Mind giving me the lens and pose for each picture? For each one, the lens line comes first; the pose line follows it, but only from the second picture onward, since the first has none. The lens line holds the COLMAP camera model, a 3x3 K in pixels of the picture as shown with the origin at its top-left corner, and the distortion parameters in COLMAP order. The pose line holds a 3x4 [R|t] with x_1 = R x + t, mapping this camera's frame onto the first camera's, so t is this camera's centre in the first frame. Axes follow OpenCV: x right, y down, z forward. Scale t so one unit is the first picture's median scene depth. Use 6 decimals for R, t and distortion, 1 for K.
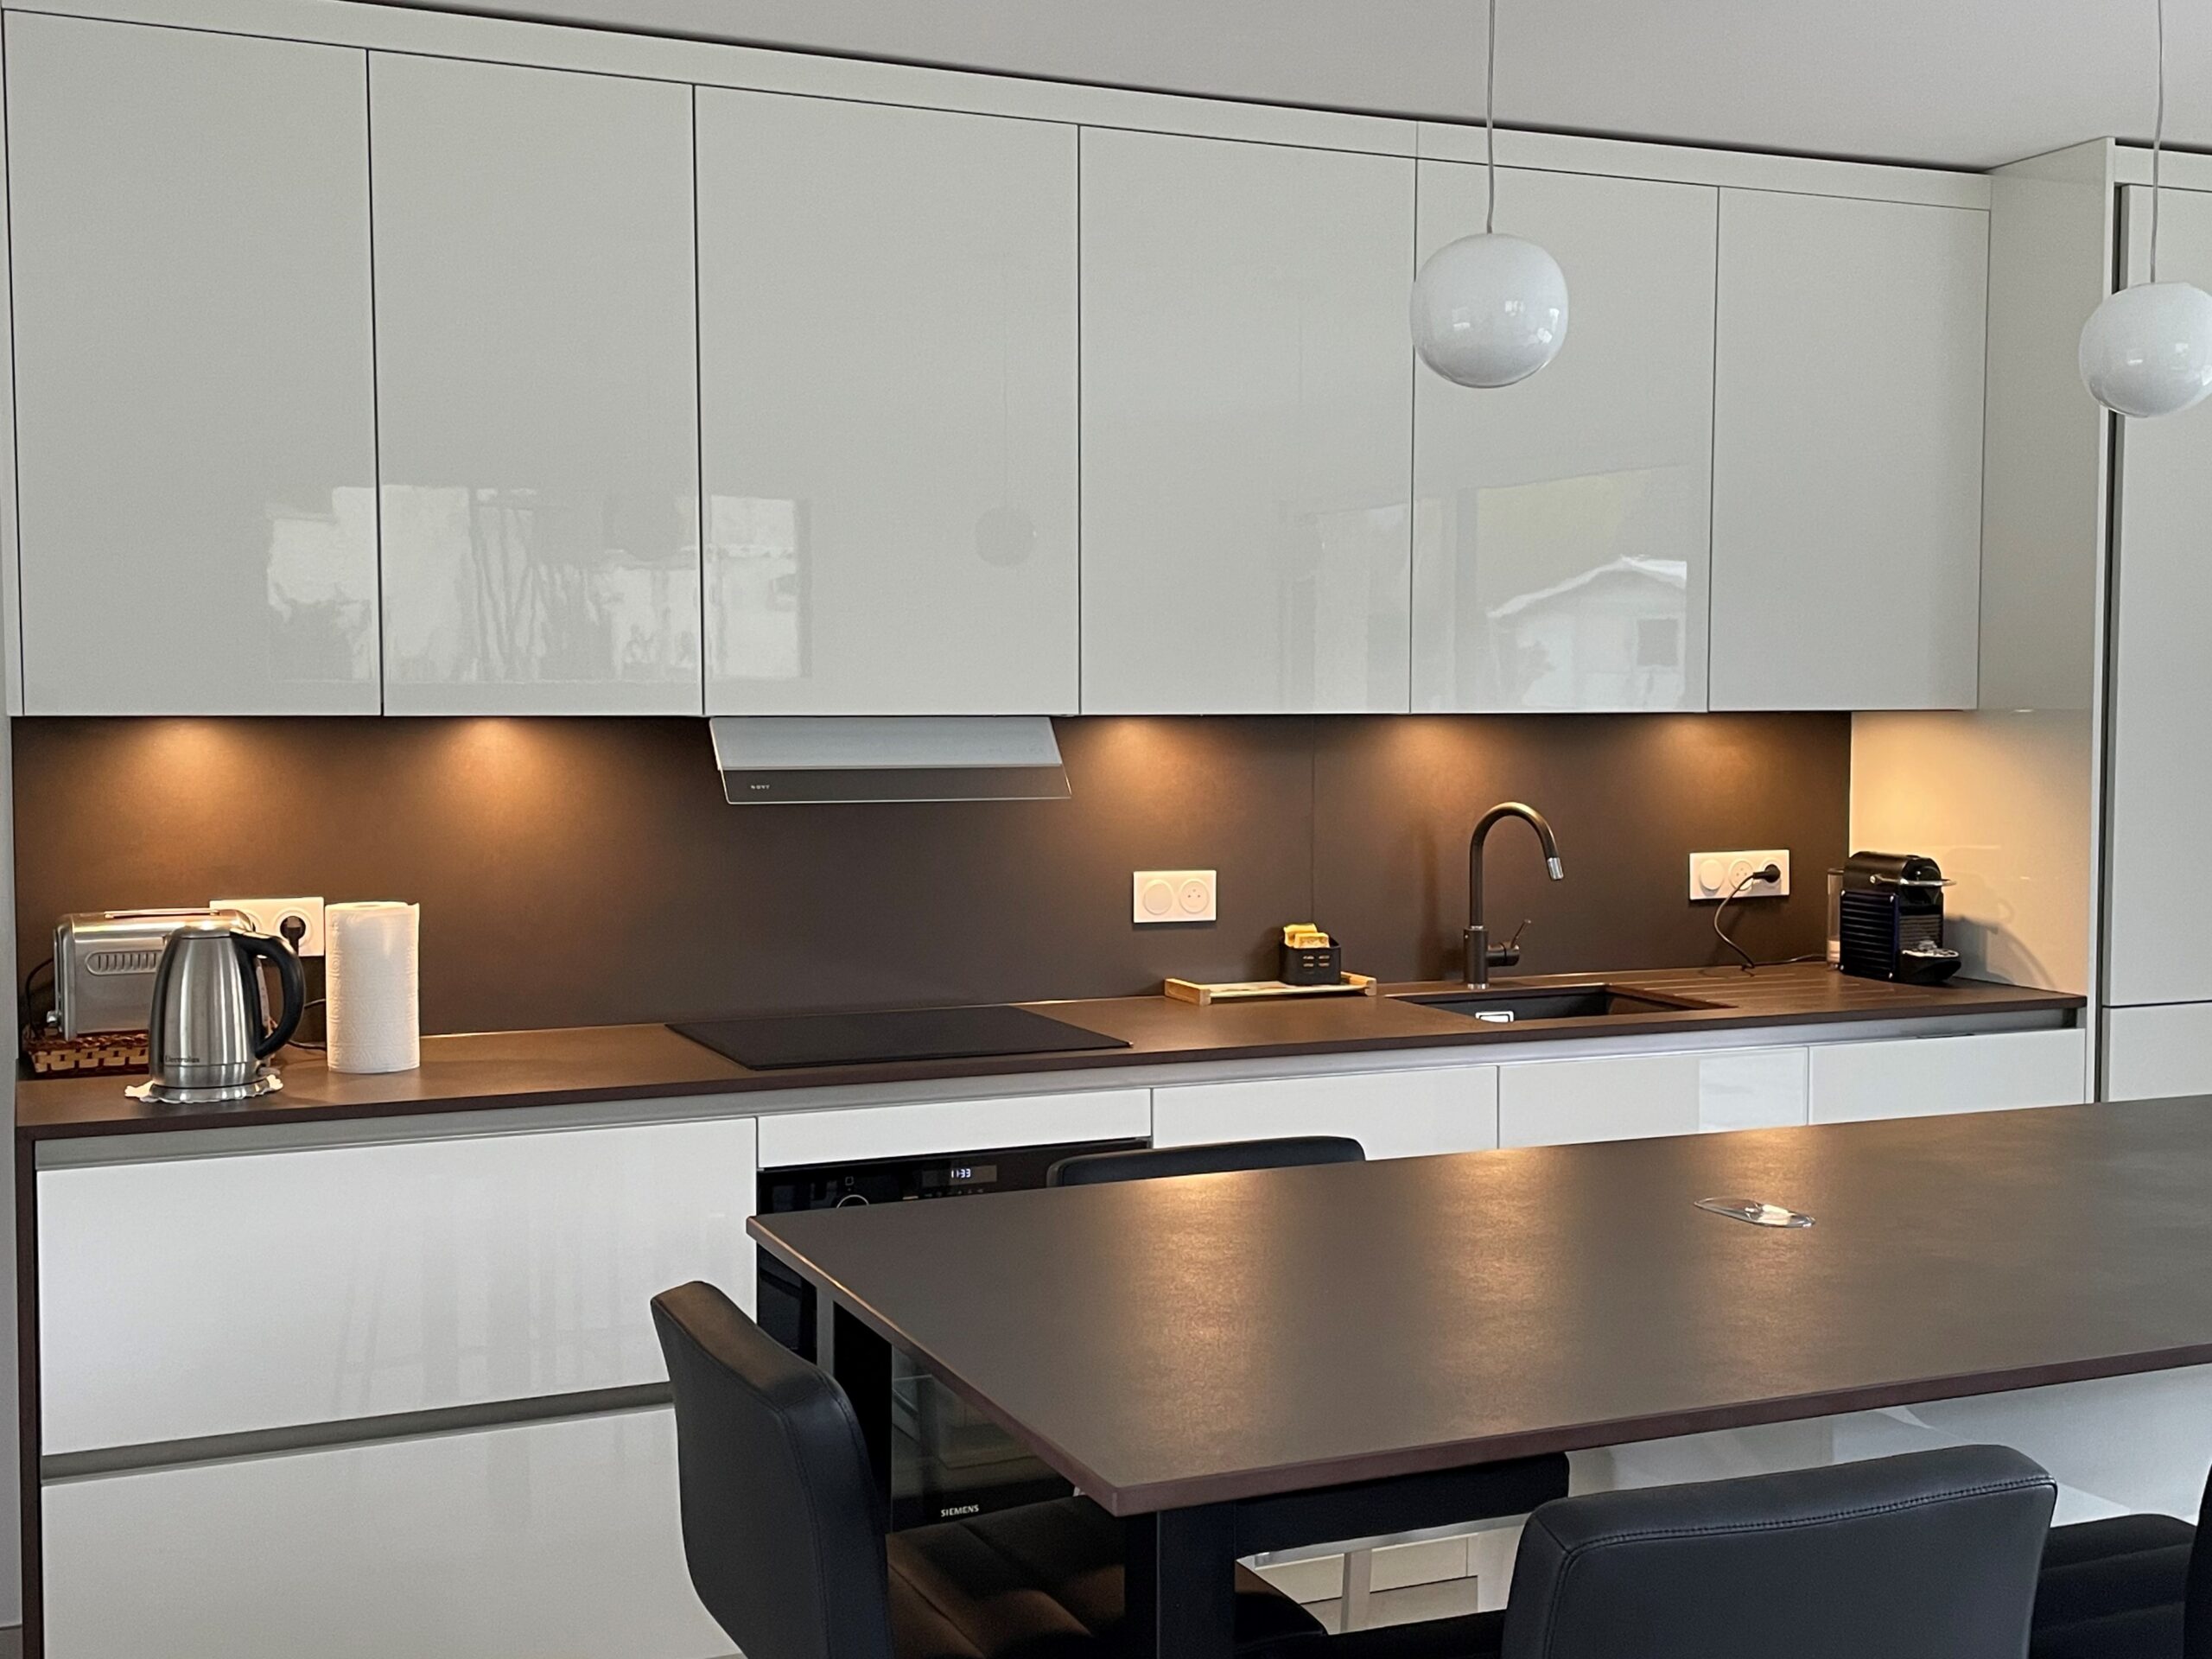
lens RADIAL K [[2455.1, 0, 1106.0], [0, 2455.1, 829.5], [0, 0, 1]] dist [0.045286, -0.047524]
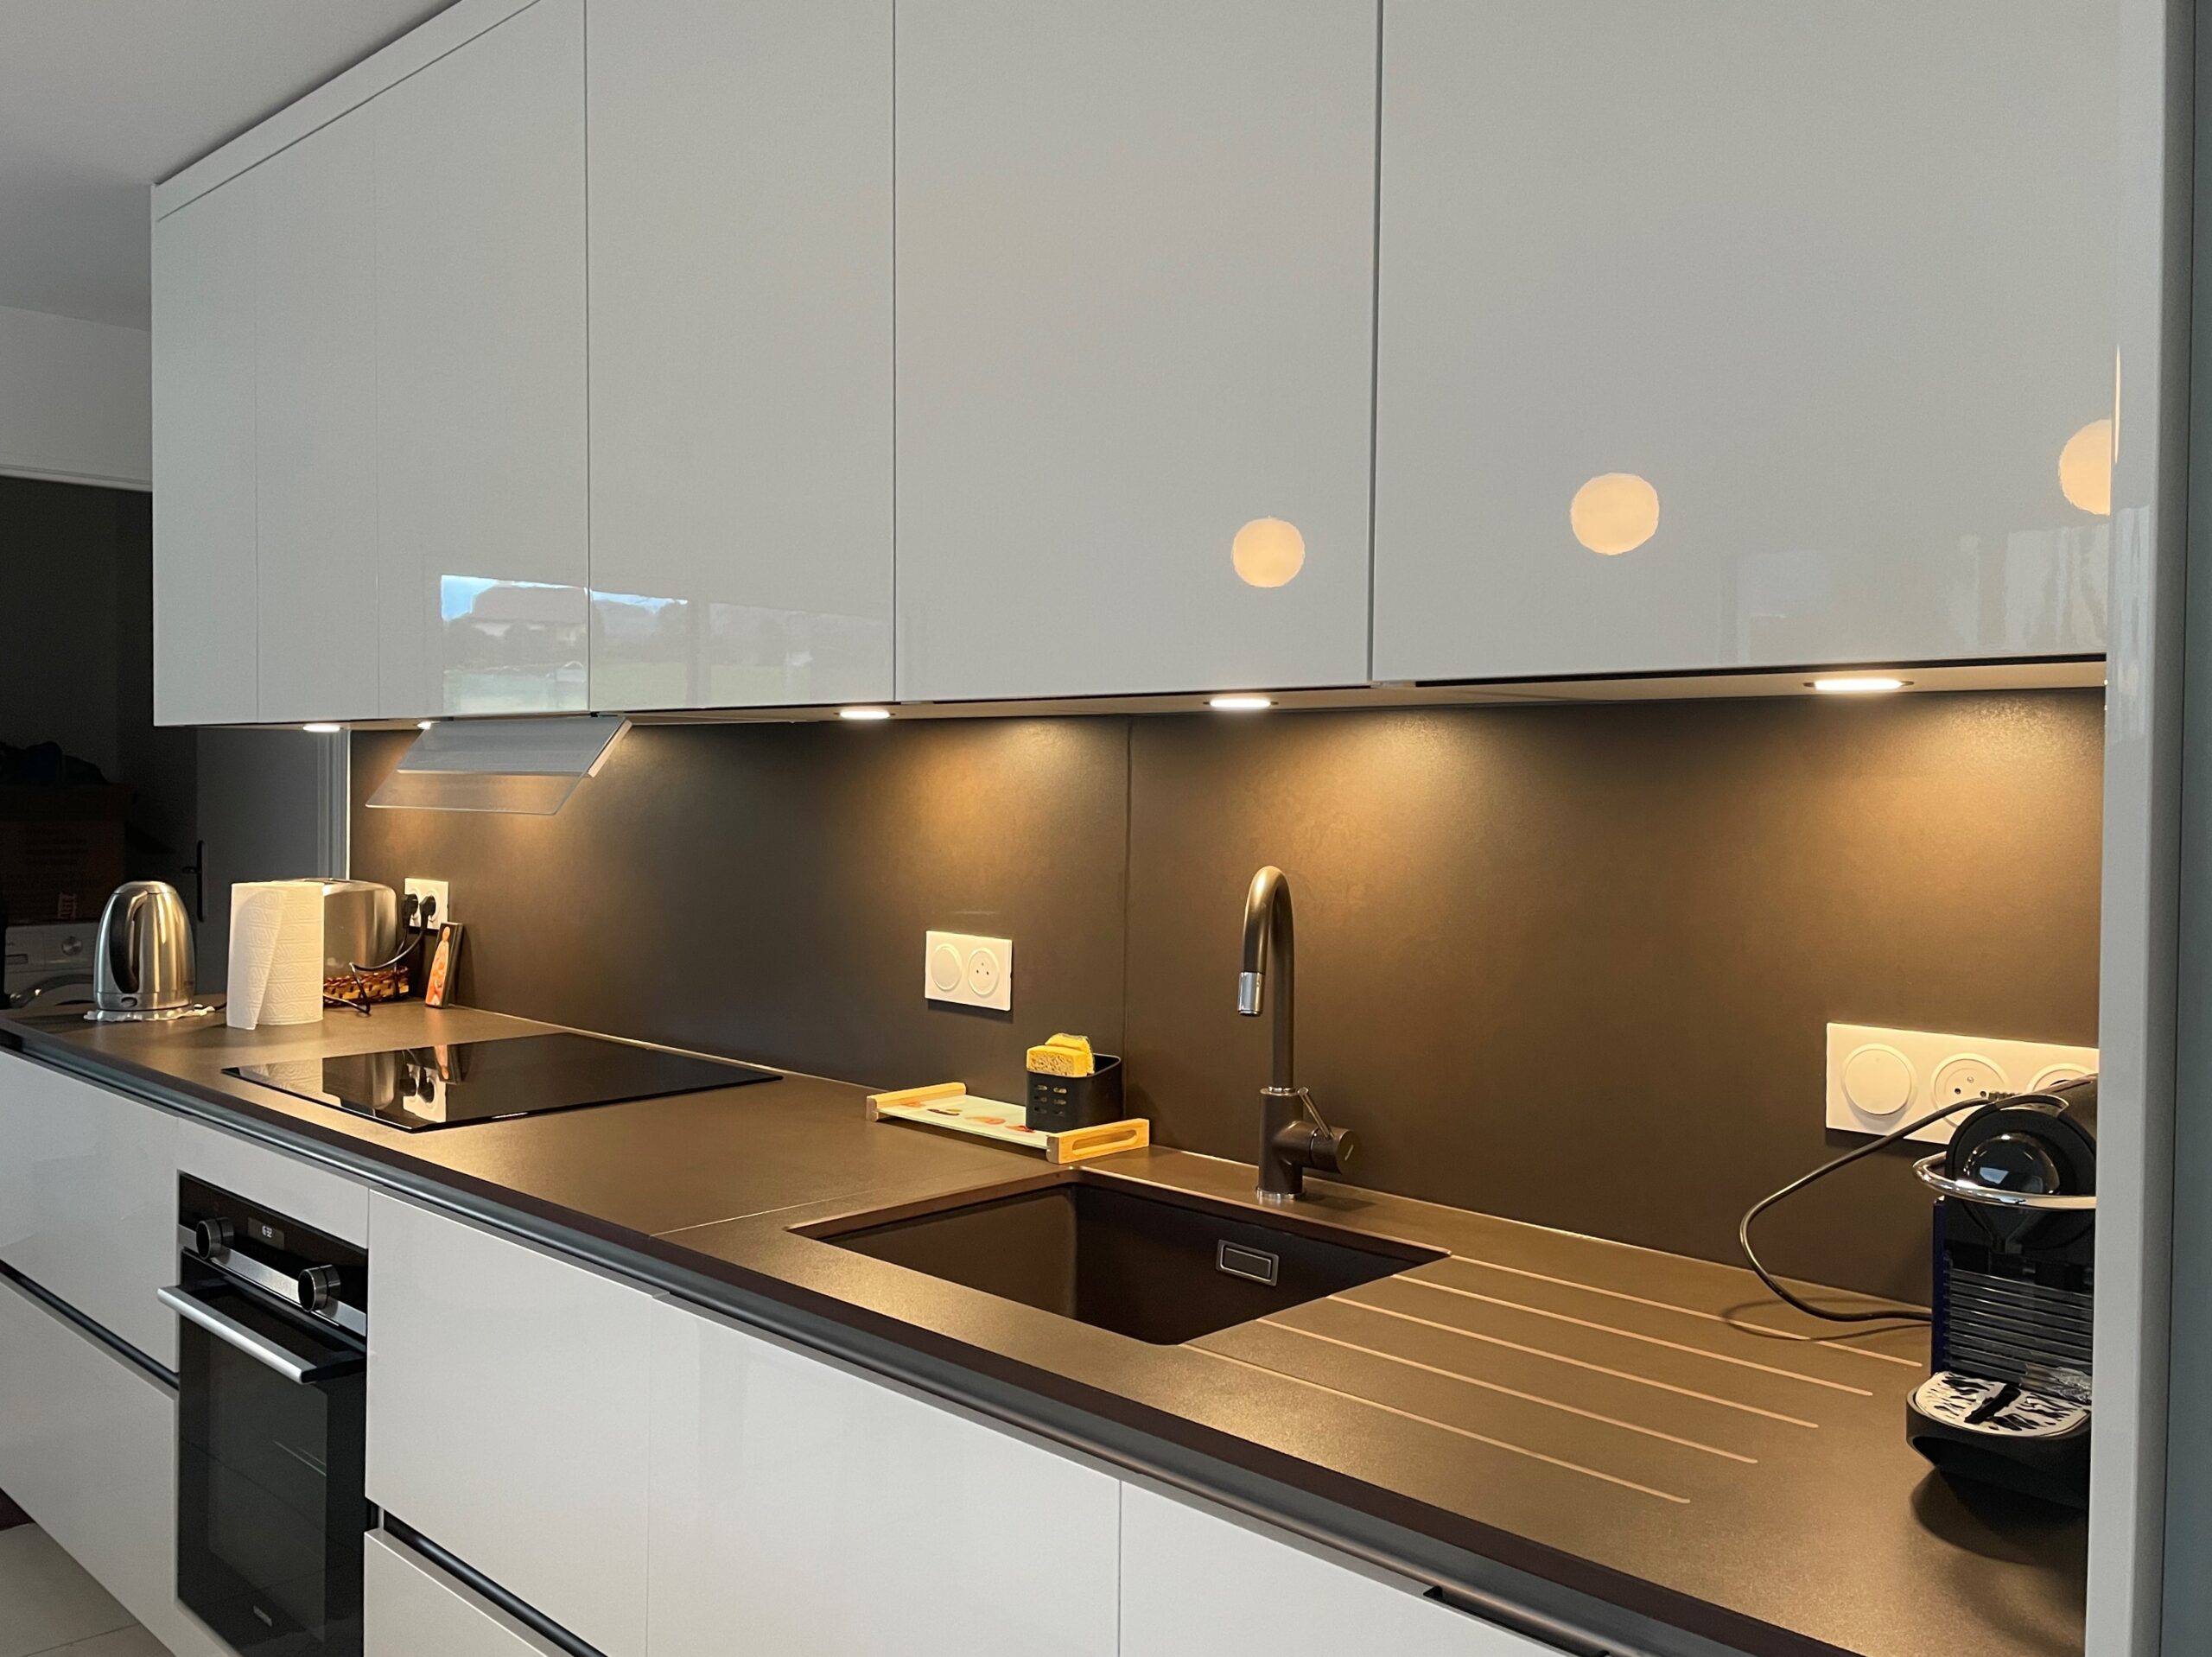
lens RADIAL K [[1779.8, 0, 1106.0], [0, 1779.8, 828.5], [0, 0, 1]] dist [0.097809, -0.149238]
pose [[0.389163, 0.026654, -0.920783, 0.519304], [-0.065328, 0.997863, 0.001274, -0.017790], [0.918849, 0.059657, 0.390073, 0.815073]]
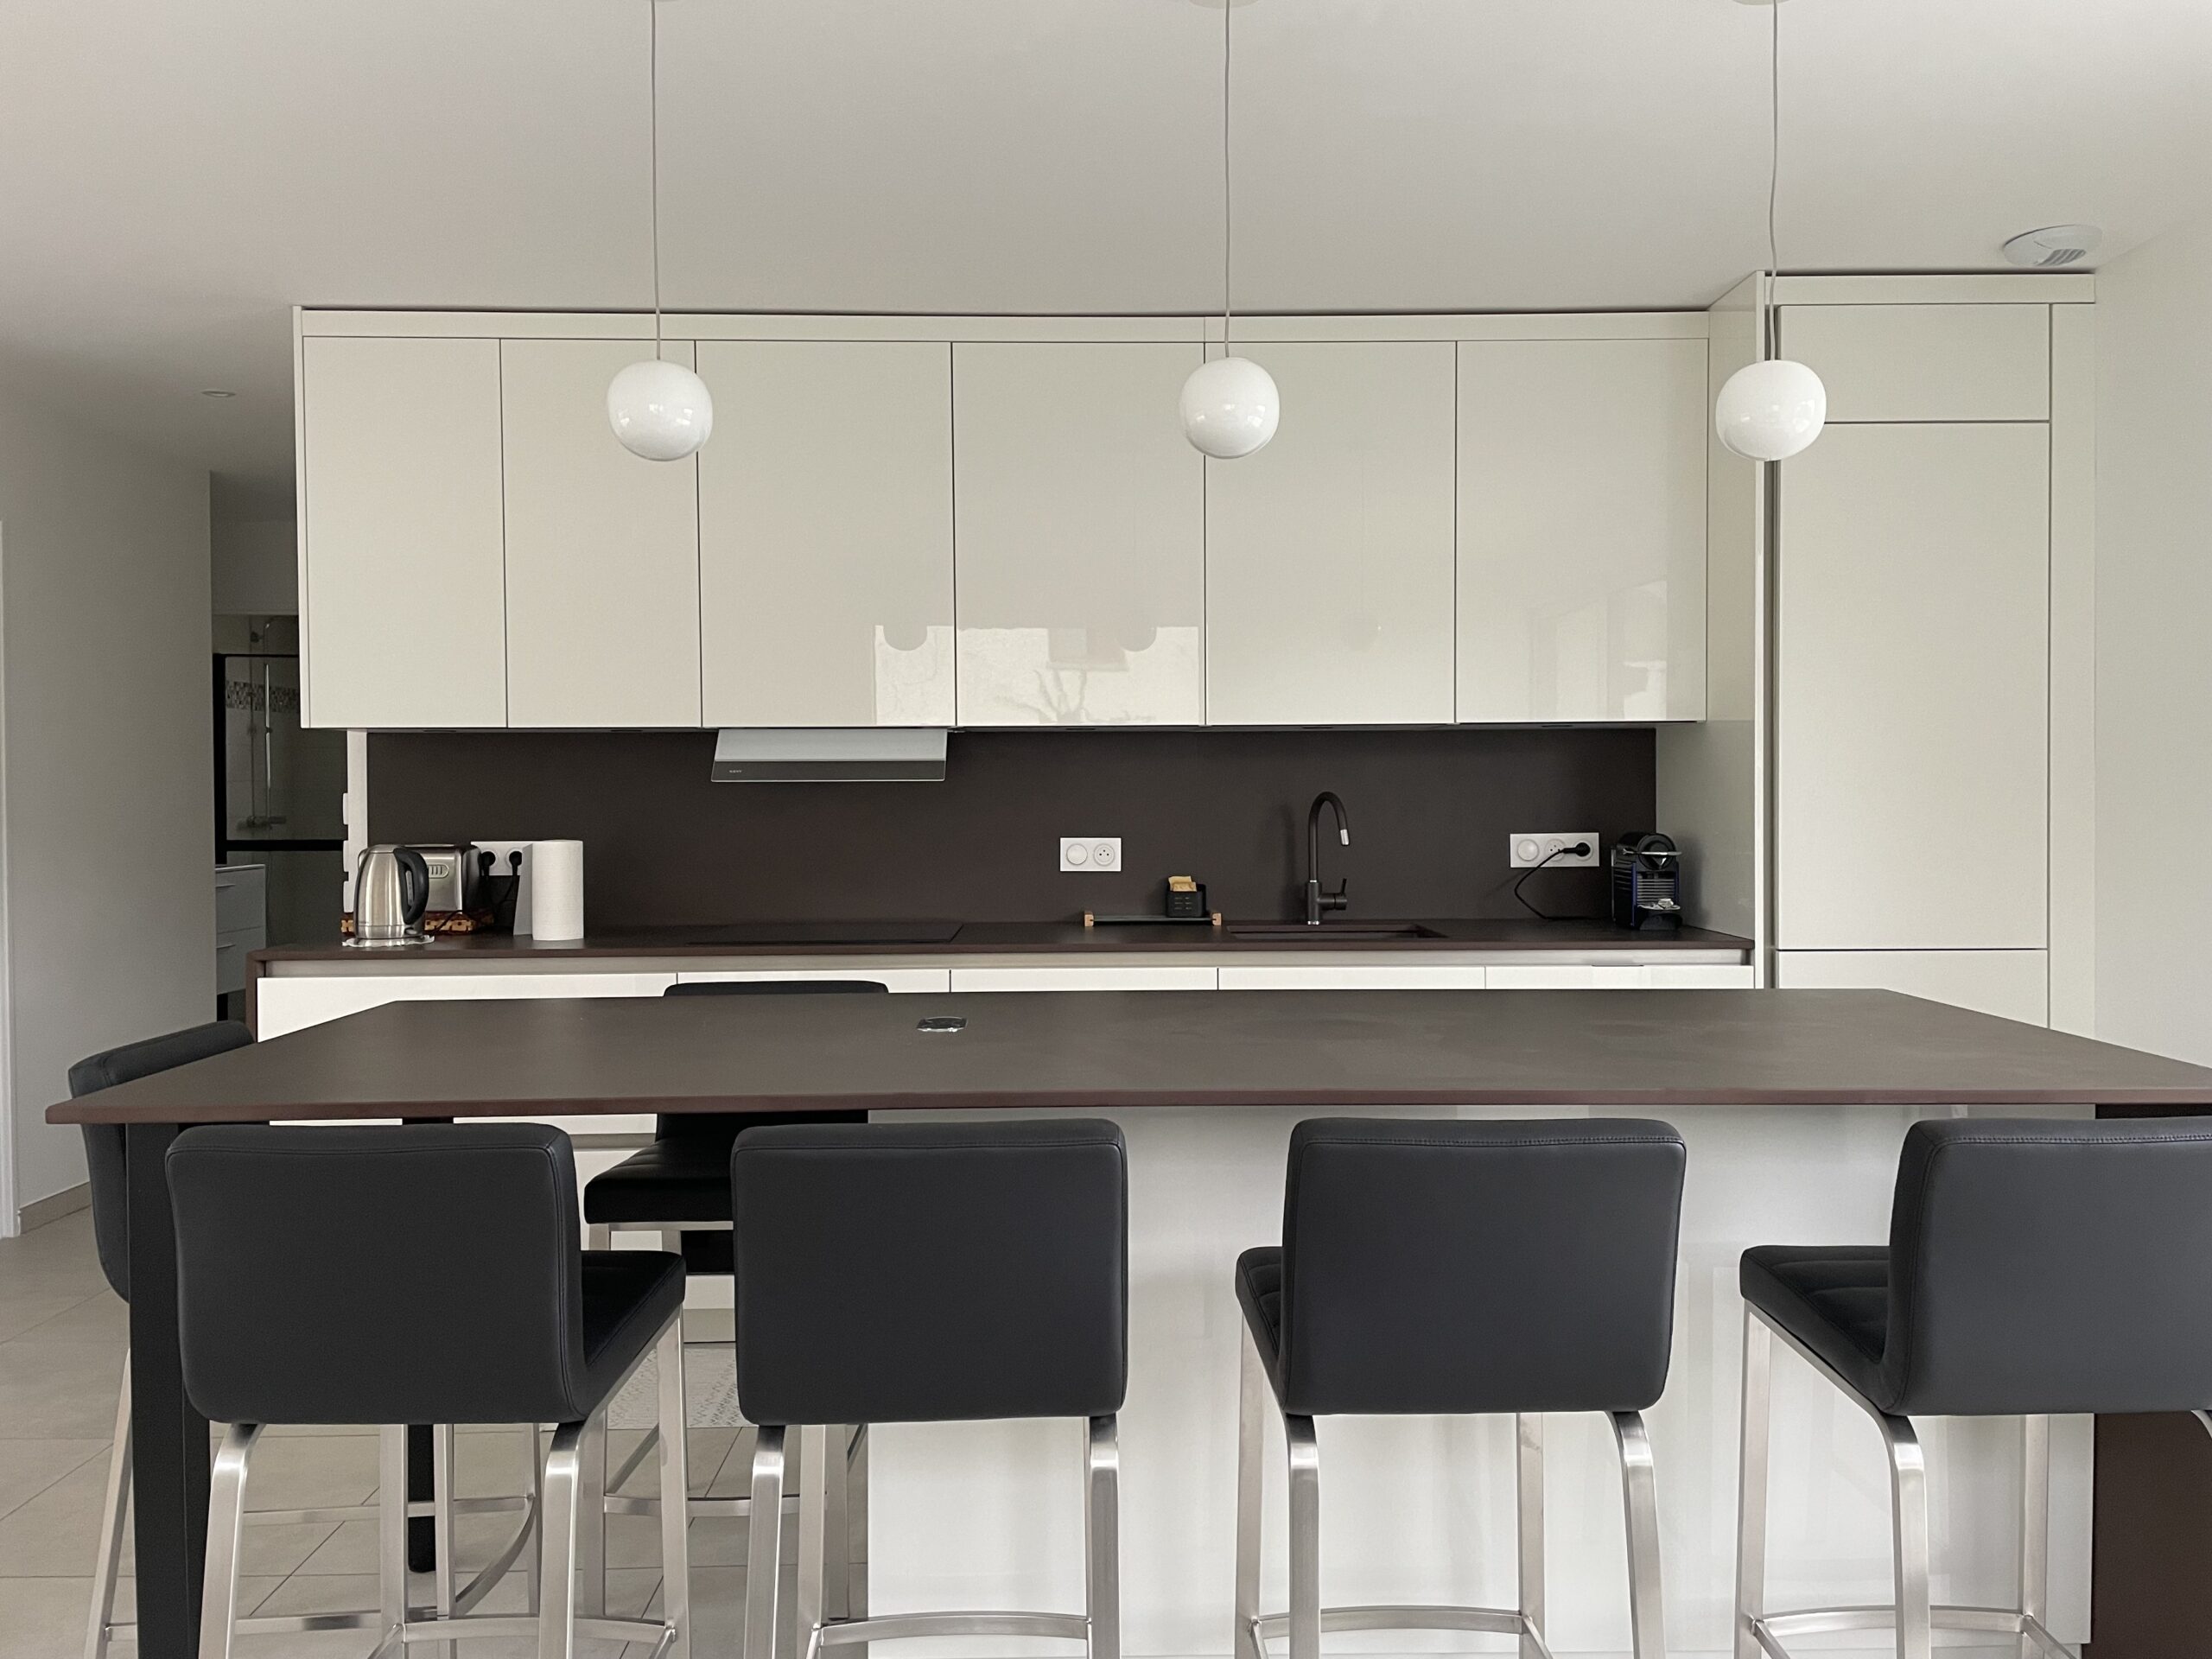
lens RADIAL K [[1726.5, 0, 1090.0], [0, 1726.5, 808.5], [0, 0, 1]] dist [0.094980, -0.140692]
pose [[0.927776, 0.000042, -0.373137, 0.409019], [-0.014303, 0.999269, -0.035449, 0.035833], [0.372863, 0.038226, 0.927099, 0.032598]]
